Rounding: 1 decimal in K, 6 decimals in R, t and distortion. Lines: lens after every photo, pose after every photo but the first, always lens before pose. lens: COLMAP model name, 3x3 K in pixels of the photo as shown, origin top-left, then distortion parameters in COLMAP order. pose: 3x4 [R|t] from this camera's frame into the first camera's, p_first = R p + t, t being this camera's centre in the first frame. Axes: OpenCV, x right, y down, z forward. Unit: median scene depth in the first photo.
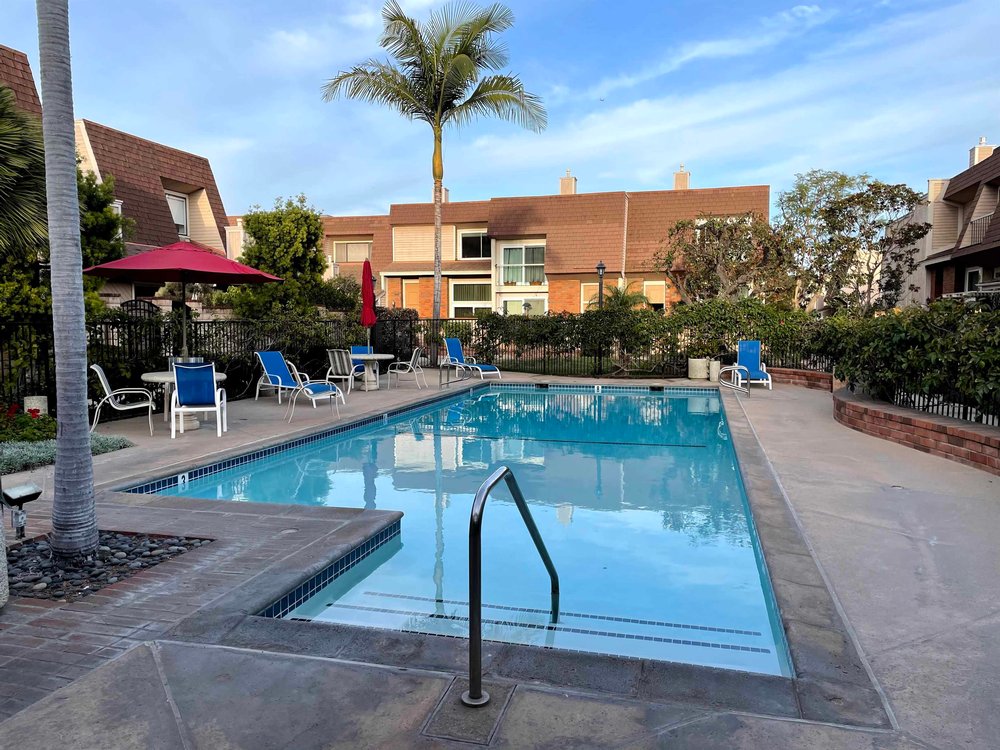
lens RADIAL K [[753.5, 0, 499.6], [0, 753.5, 376.9], [0, 0, 1]] dist [0.076510, -0.087059]
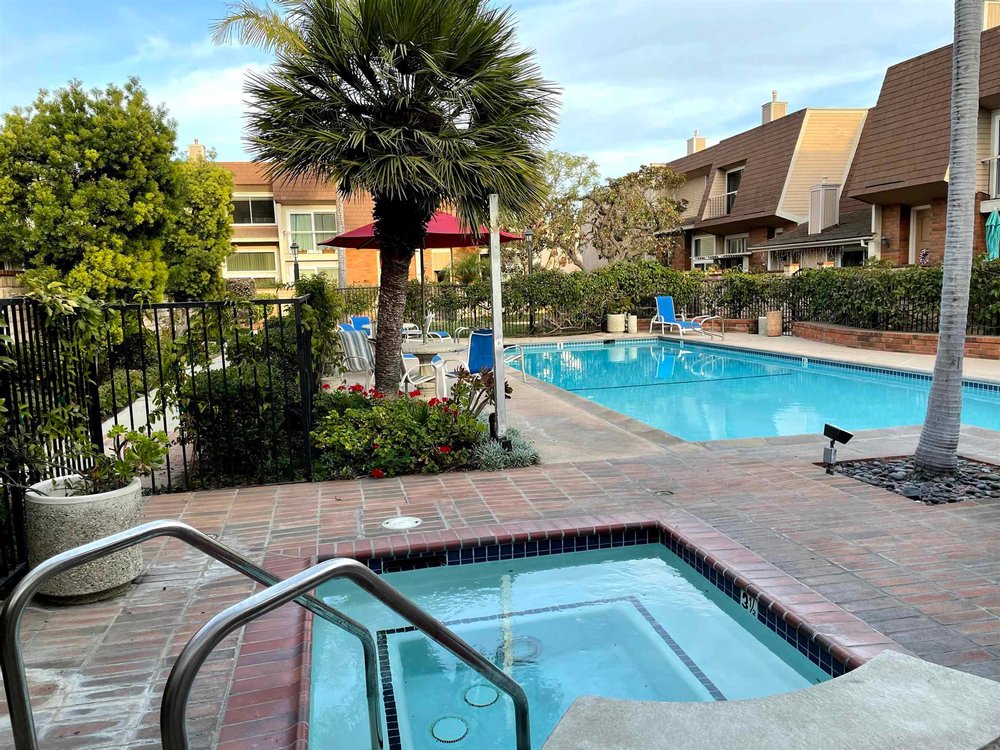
lens RADIAL K [[753.5, 0, 500.6], [0, 753.5, 374.0], [0, 0, 1]] dist [0.076510, -0.087059]
pose [[0.887348, -0.083125, 0.453547, -0.277222], [0.066728, 0.996412, 0.052068, -0.003433], [-0.456247, -0.015938, 0.889710, 0.041207]]
